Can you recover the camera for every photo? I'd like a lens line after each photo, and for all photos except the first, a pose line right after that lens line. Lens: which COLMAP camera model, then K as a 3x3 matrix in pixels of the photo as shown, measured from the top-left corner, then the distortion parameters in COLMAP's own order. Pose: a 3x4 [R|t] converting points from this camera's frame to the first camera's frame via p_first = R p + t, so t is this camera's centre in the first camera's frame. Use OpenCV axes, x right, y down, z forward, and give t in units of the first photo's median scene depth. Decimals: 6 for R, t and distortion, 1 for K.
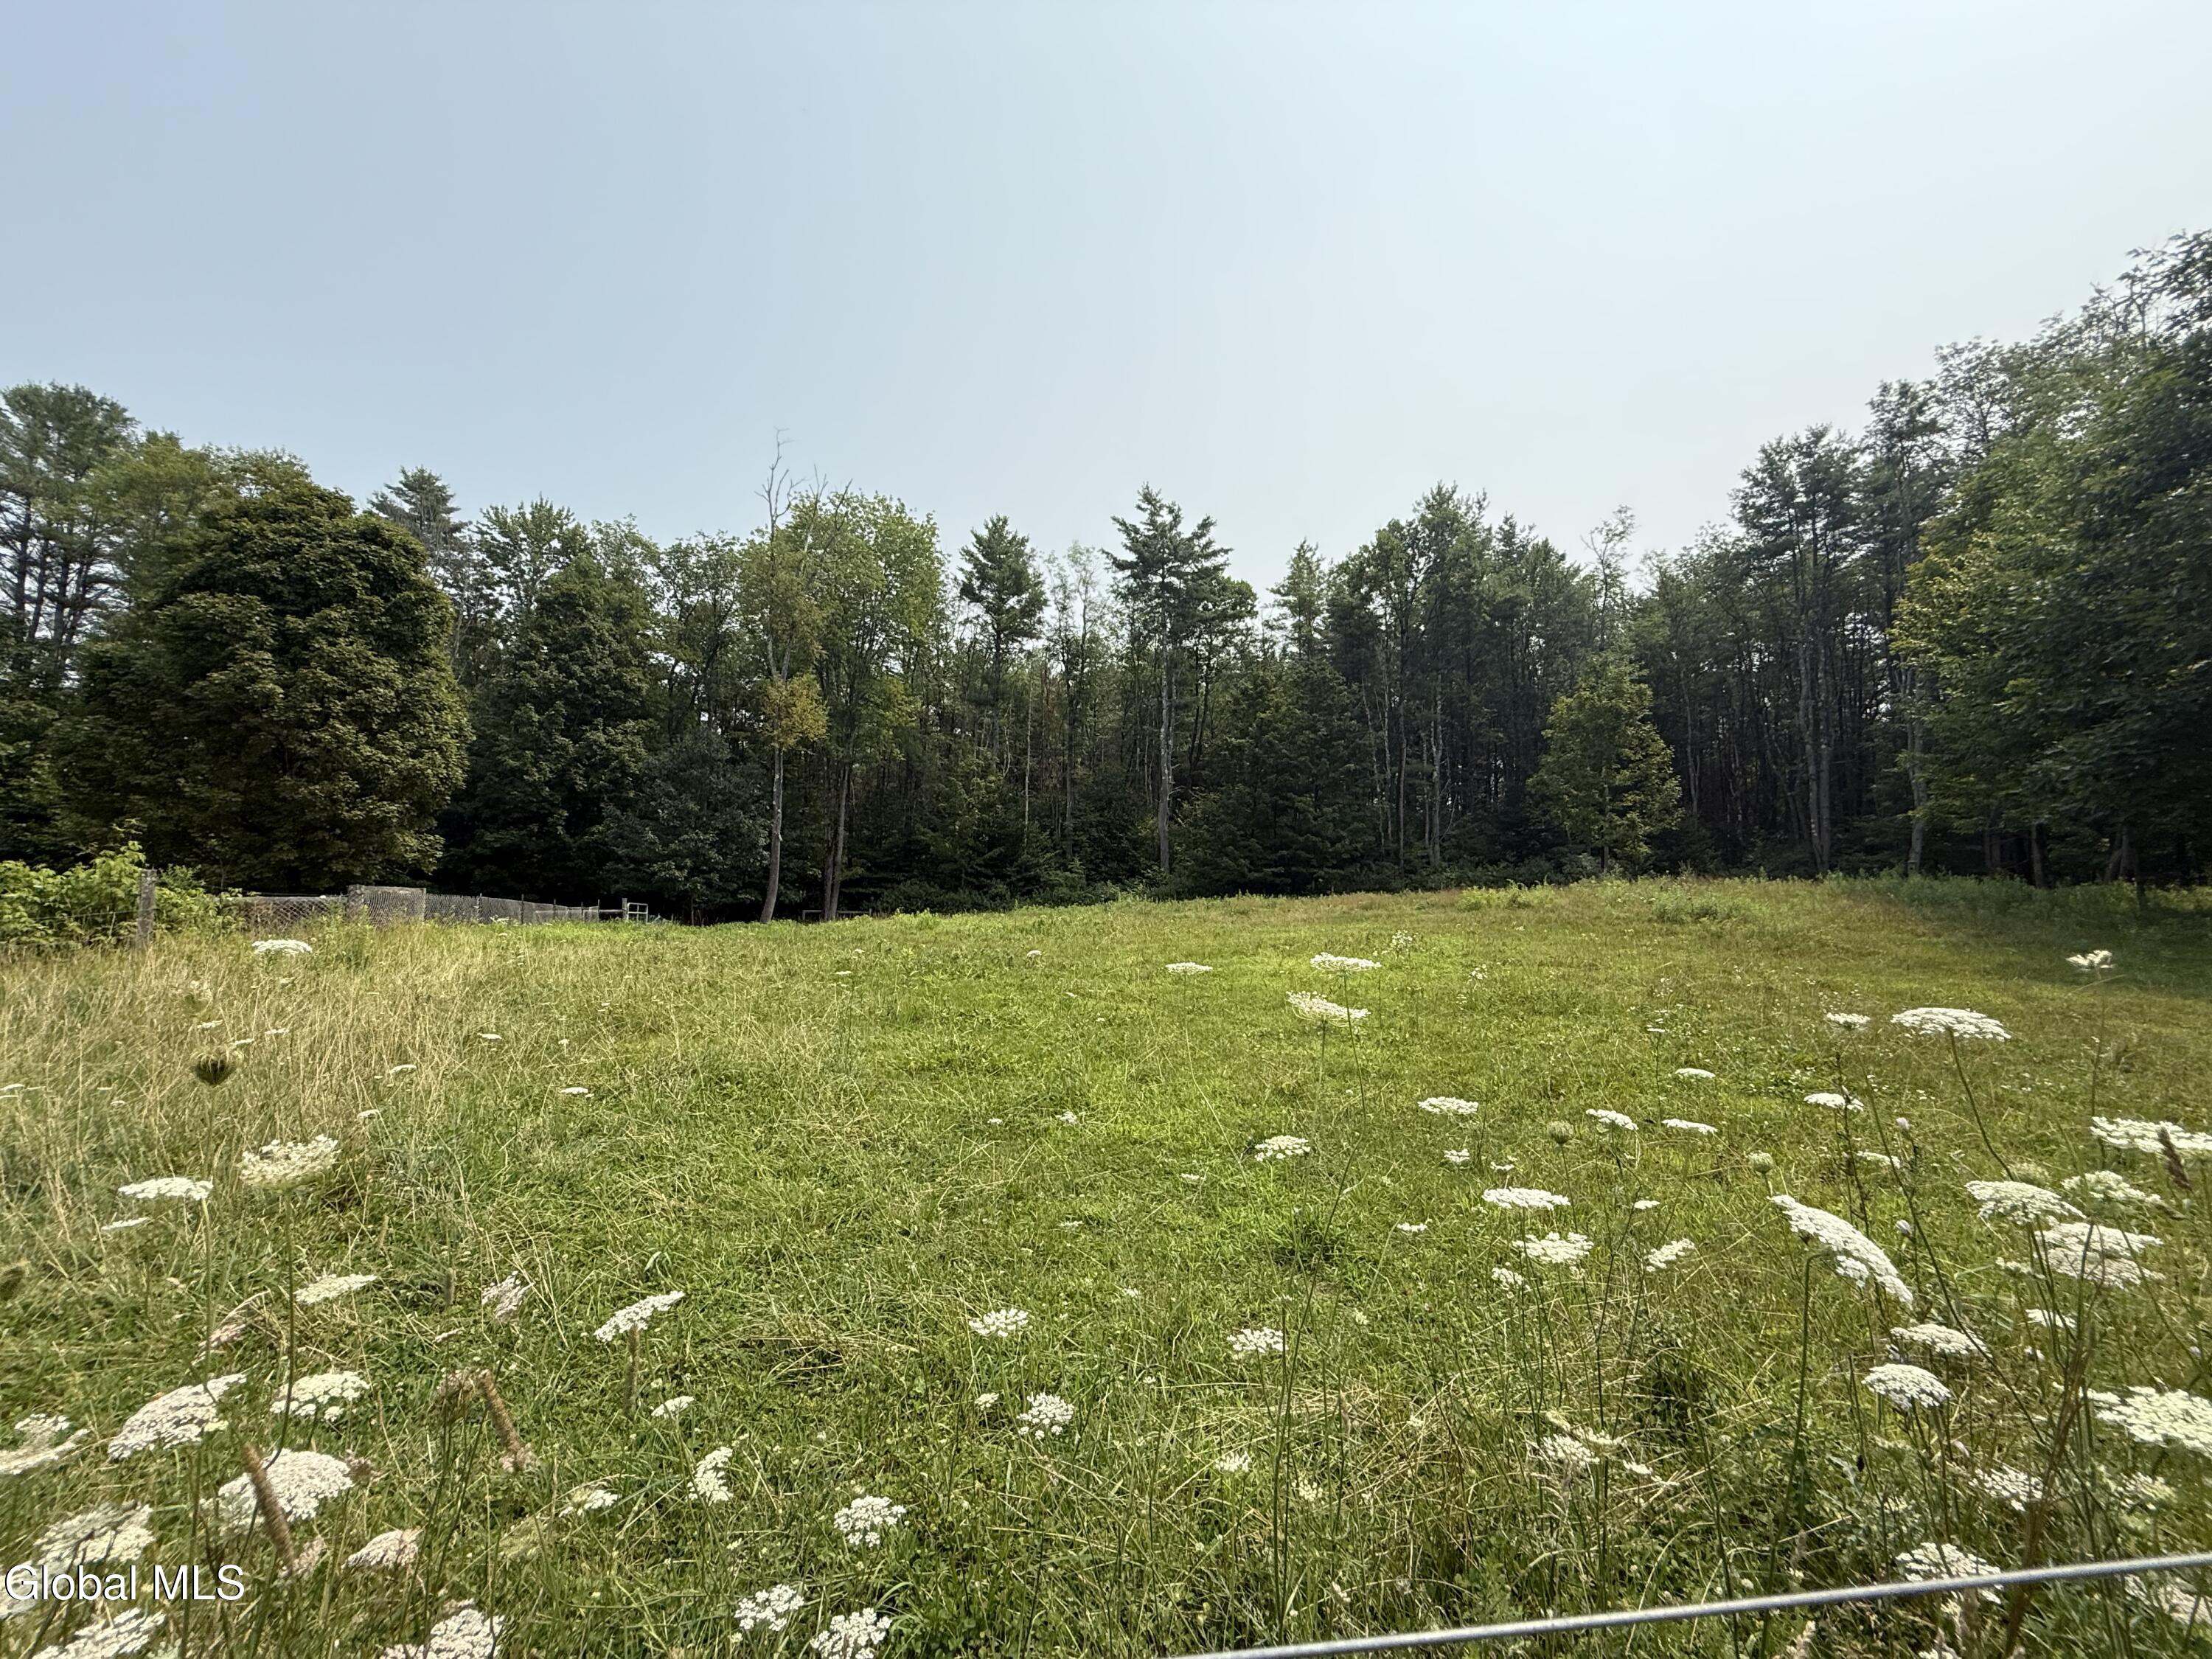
lens RADIAL K [[880.5, 0, 1107.5], [0, 880.5, 825.5], [0, 0, 1]] dist [0.002943, -0.000595]
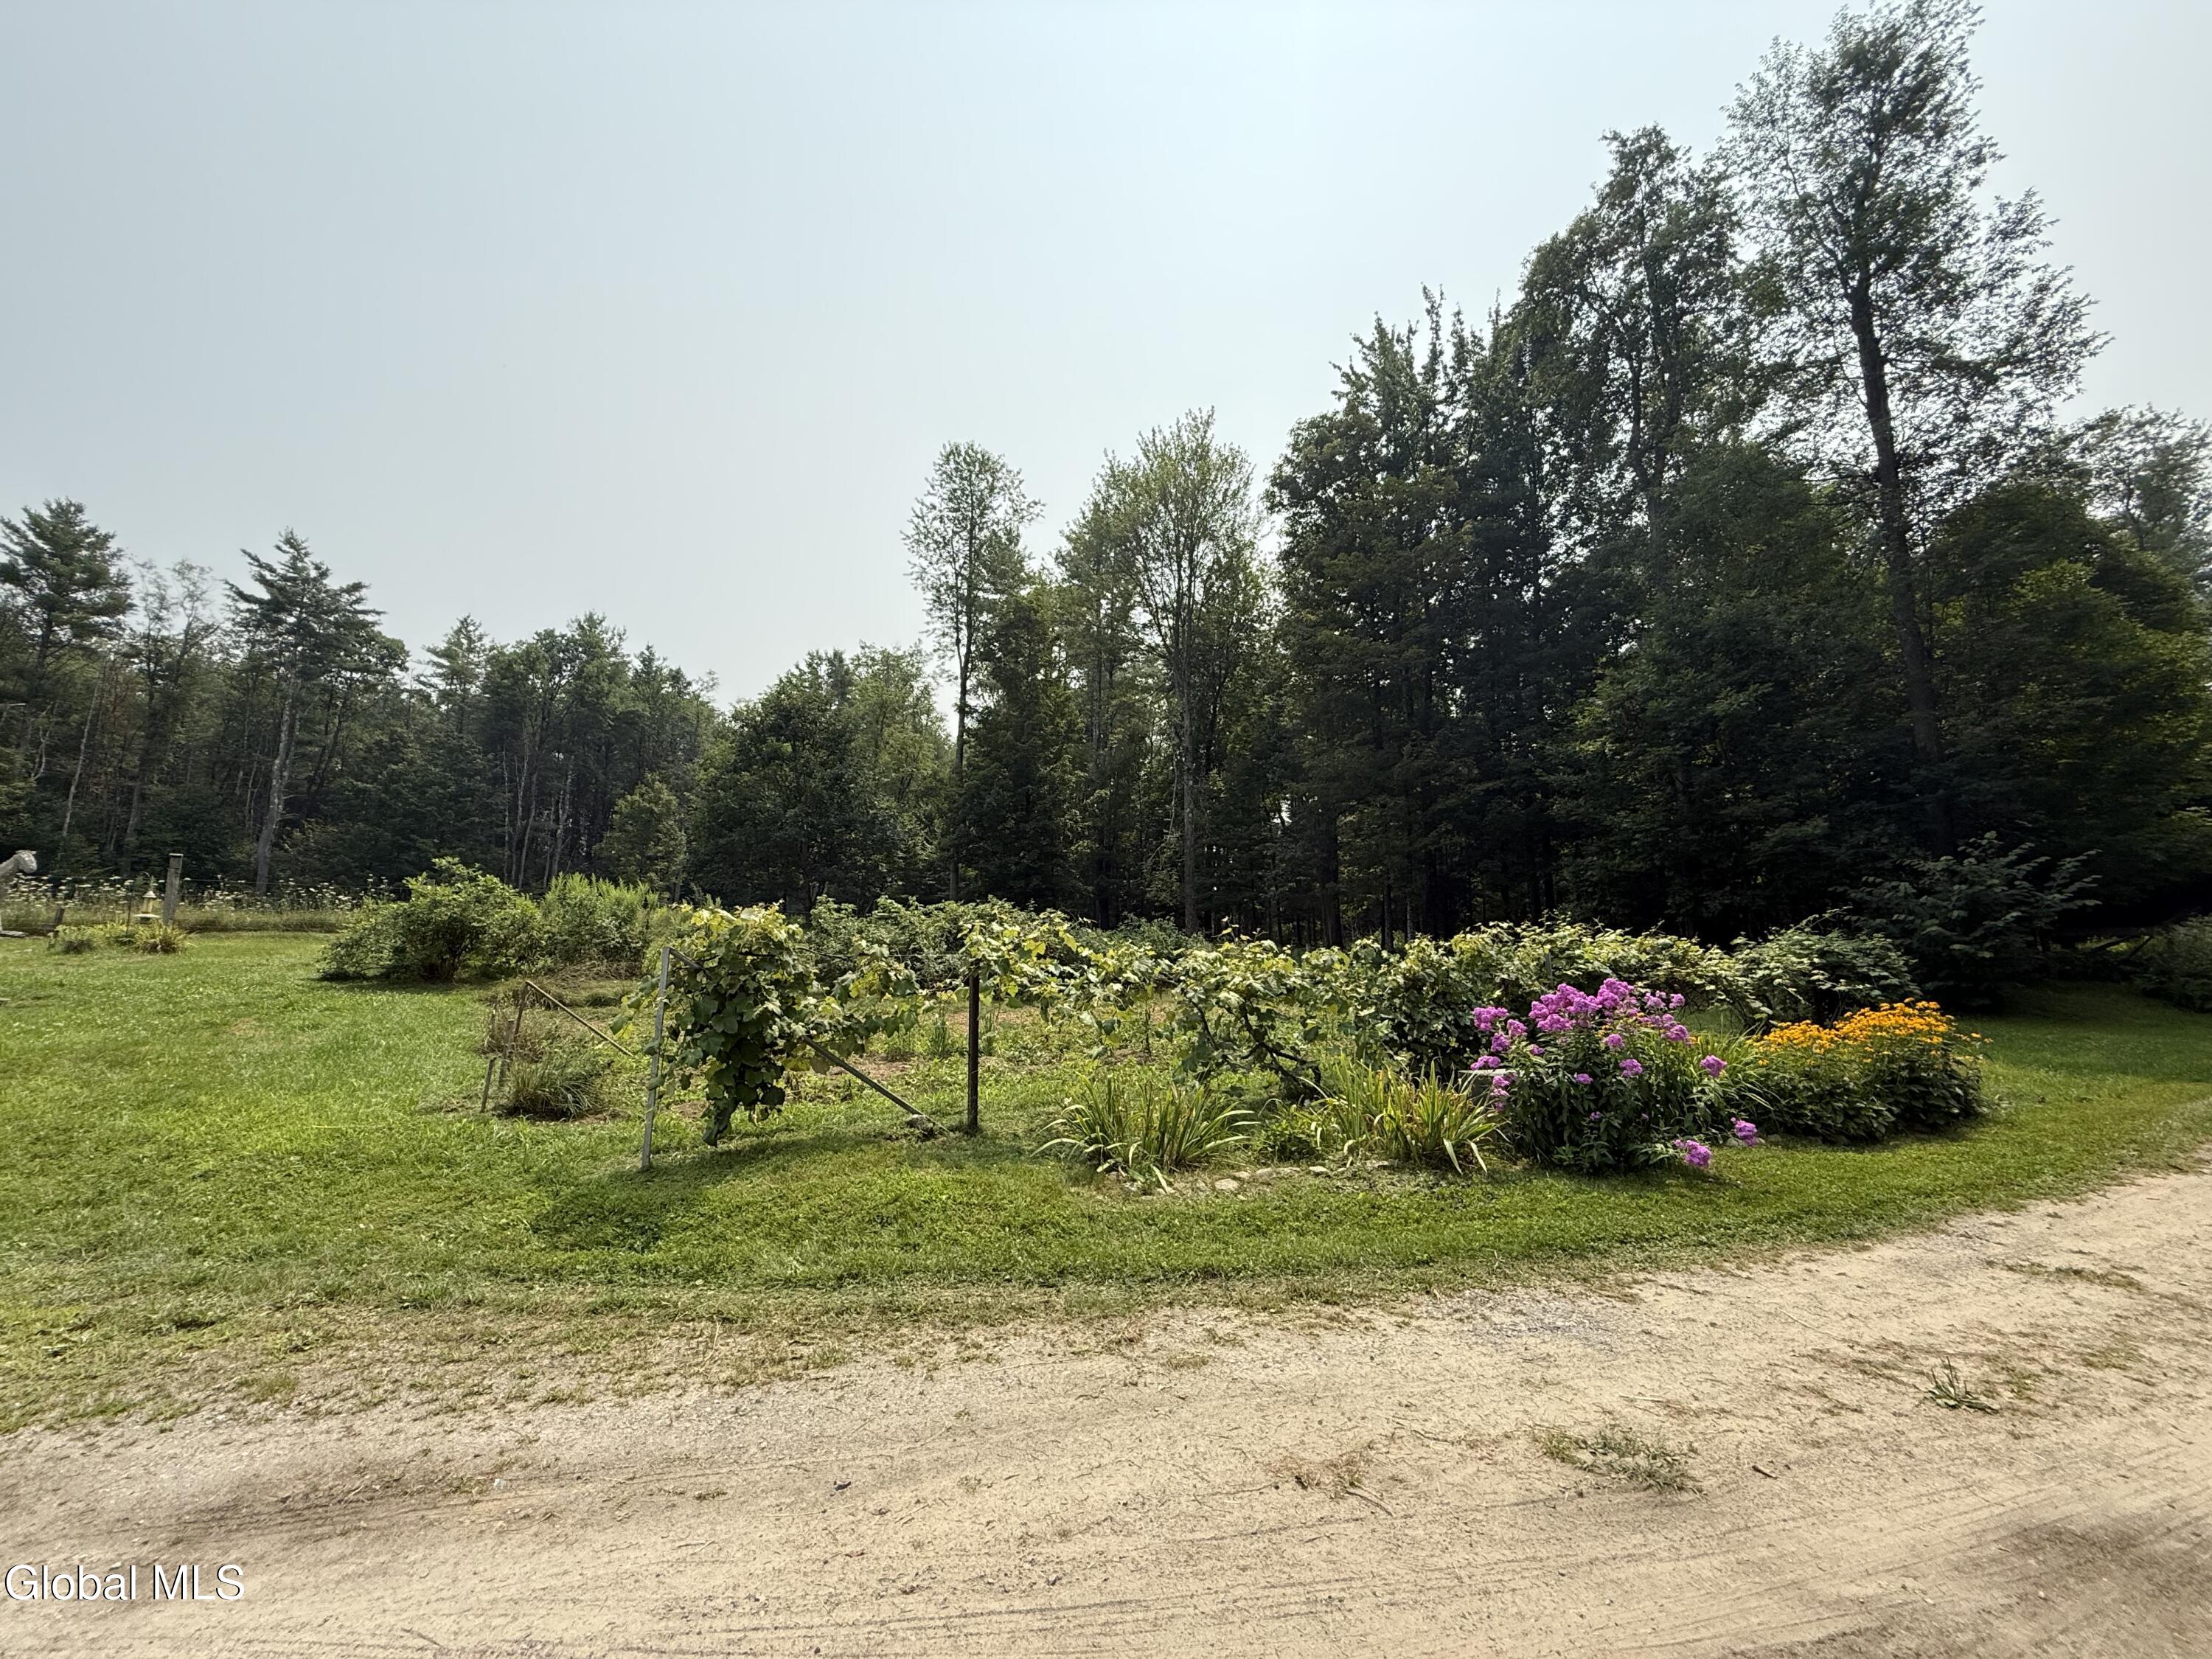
lens RADIAL K [[880.5, 0, 1101.4], [0, 880.5, 829.6], [0, 0, 1]] dist [0.002943, -0.000595]
pose [[0.673835, 0.108982, 0.730800, -0.034690], [-0.084147, 0.993947, -0.070636, -0.033810], [-0.734074, -0.013898, 0.678927, -0.432556]]
